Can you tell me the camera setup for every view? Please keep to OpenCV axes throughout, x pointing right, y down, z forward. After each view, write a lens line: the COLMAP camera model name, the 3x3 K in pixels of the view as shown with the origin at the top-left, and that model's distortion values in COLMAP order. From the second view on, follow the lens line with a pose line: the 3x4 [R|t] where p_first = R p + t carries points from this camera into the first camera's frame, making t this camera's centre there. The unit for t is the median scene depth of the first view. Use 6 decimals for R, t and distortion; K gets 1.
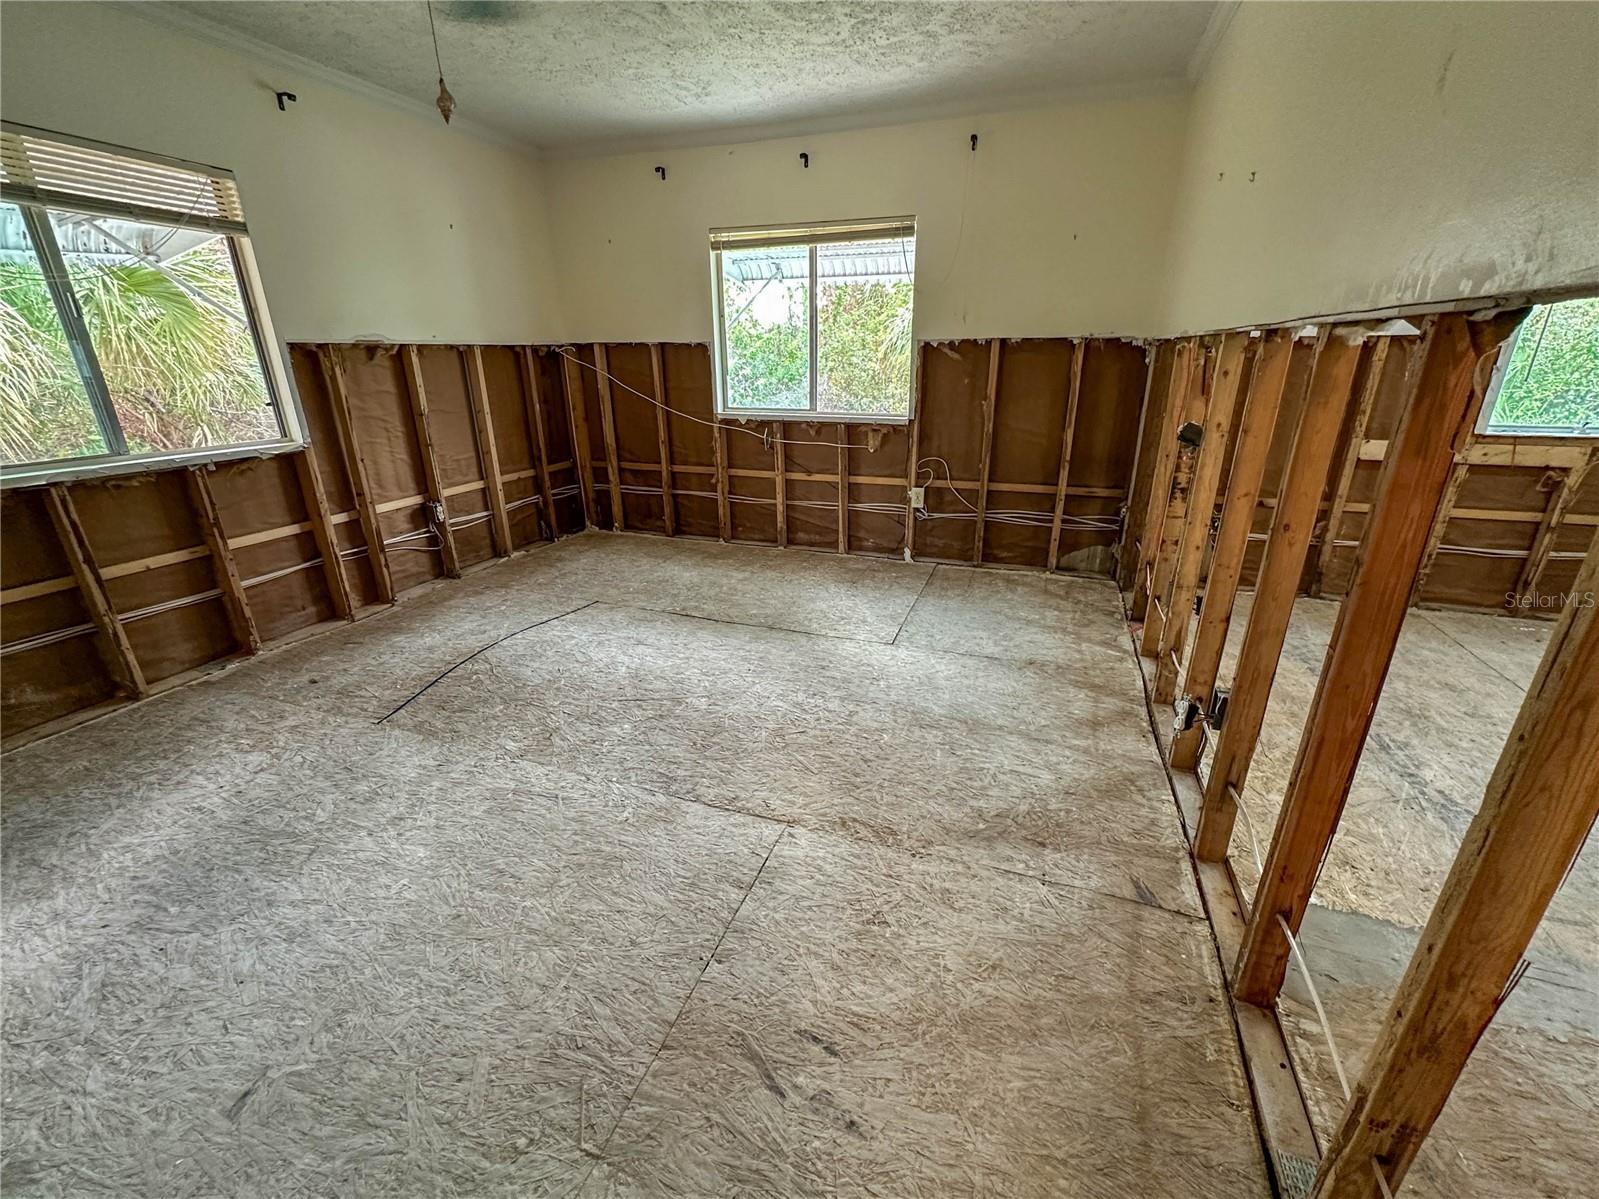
lens RADIAL K [[665.7, 0, 802.5], [0, 665.7, 601.1], [0, 0, 1]] dist [-0.003088, 0.000543]
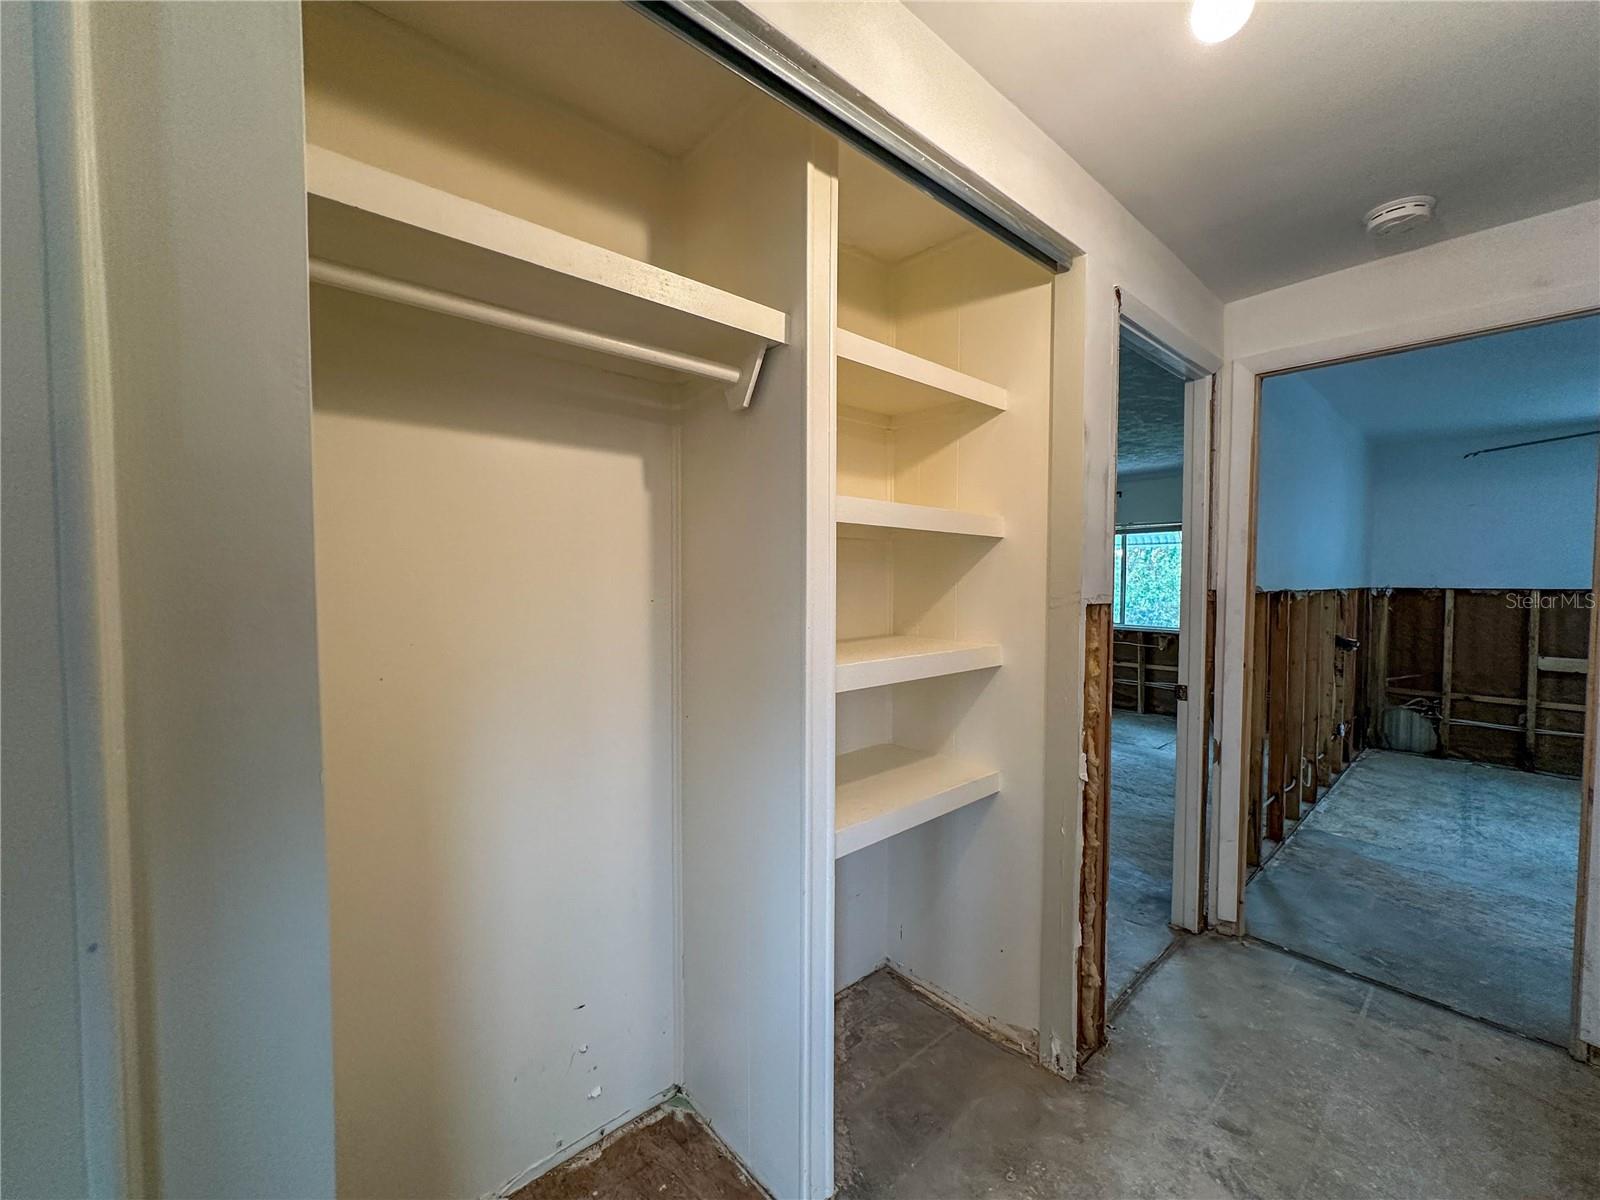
lens RADIAL K [[649.0, 0, 804.3], [0, 649.0, 601.6], [0, 0, 1]] dist [-0.002579, 0.000223]
pose [[0.882384, 0.028659, -0.469656, 0.104452], [-0.175757, 0.945971, -0.272485, 0.330131], [0.436472, 0.322982, 0.839747, -0.983658]]
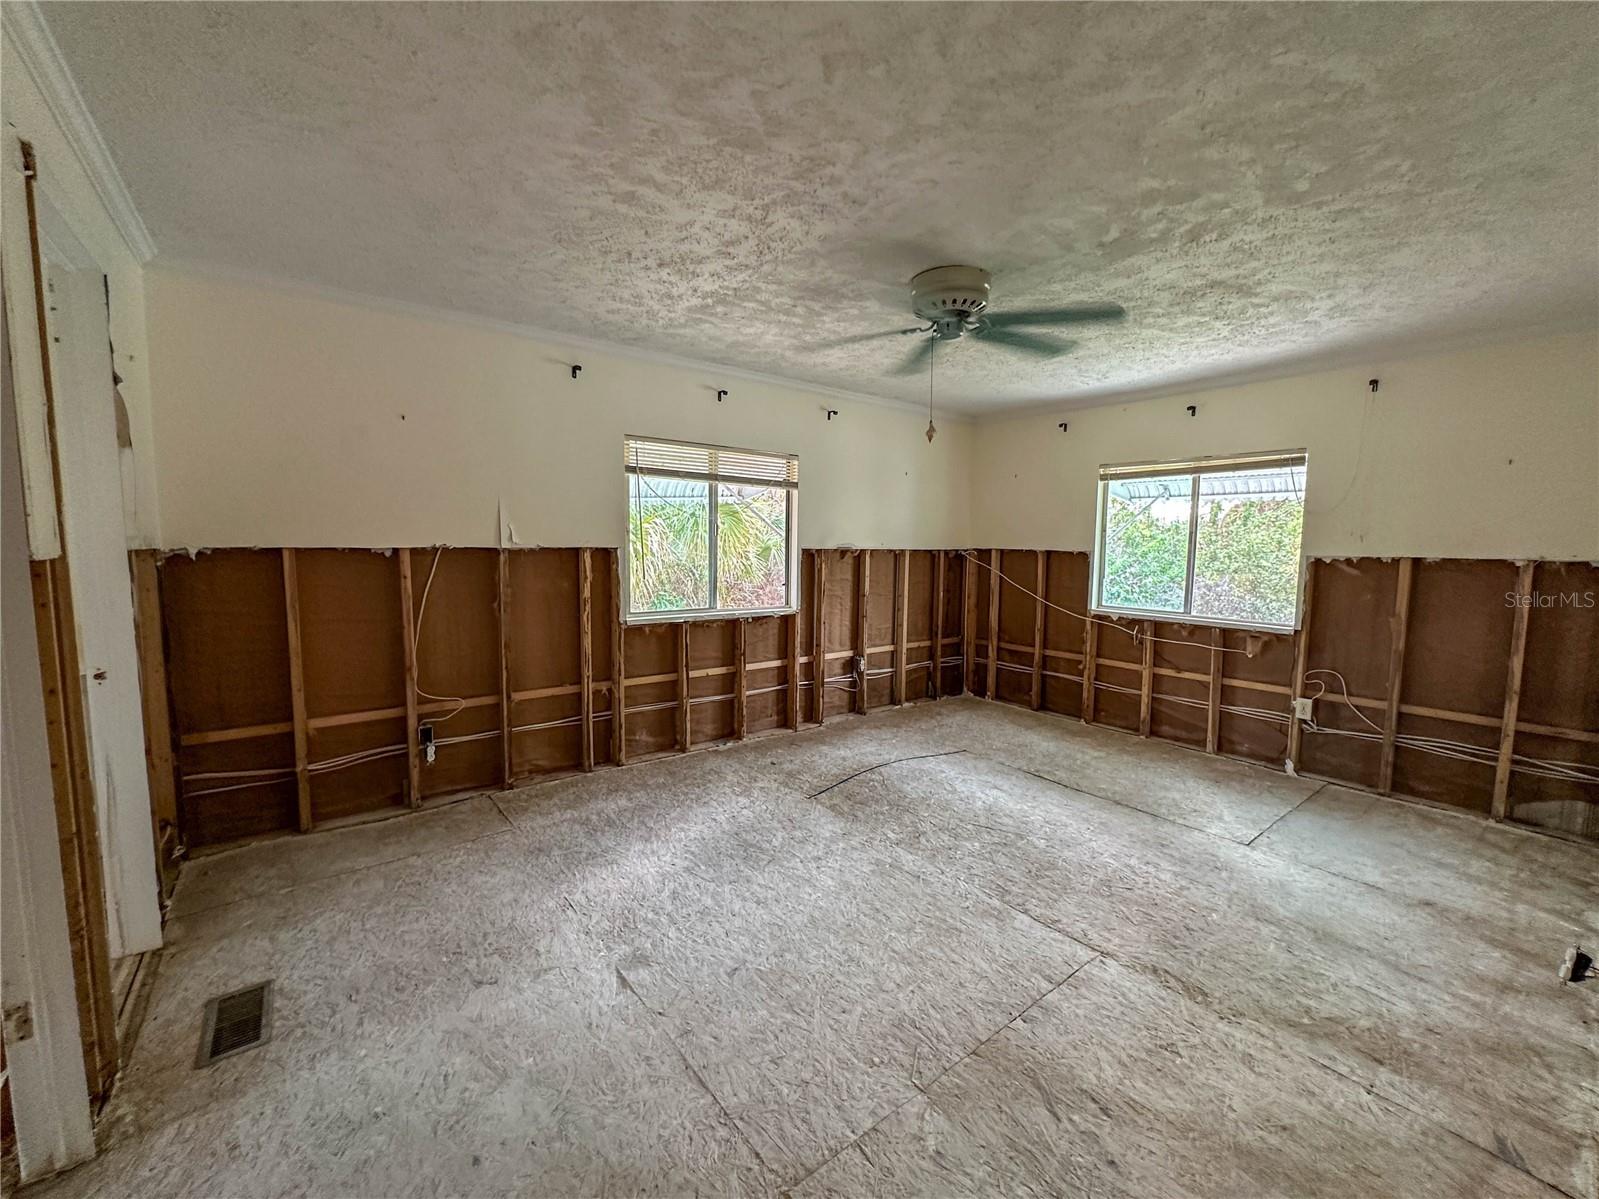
lens RADIAL K [[648.6, 0, 803.8], [0, 648.6, 601.1], [0, 0, 1]] dist [-0.002579, 0.000223]
pose [[0.846237, 0.066823, -0.528599, 0.061331], [-0.204879, 0.956635, -0.207059, 0.052750], [0.491840, 0.283520, 0.823231, -0.240529]]
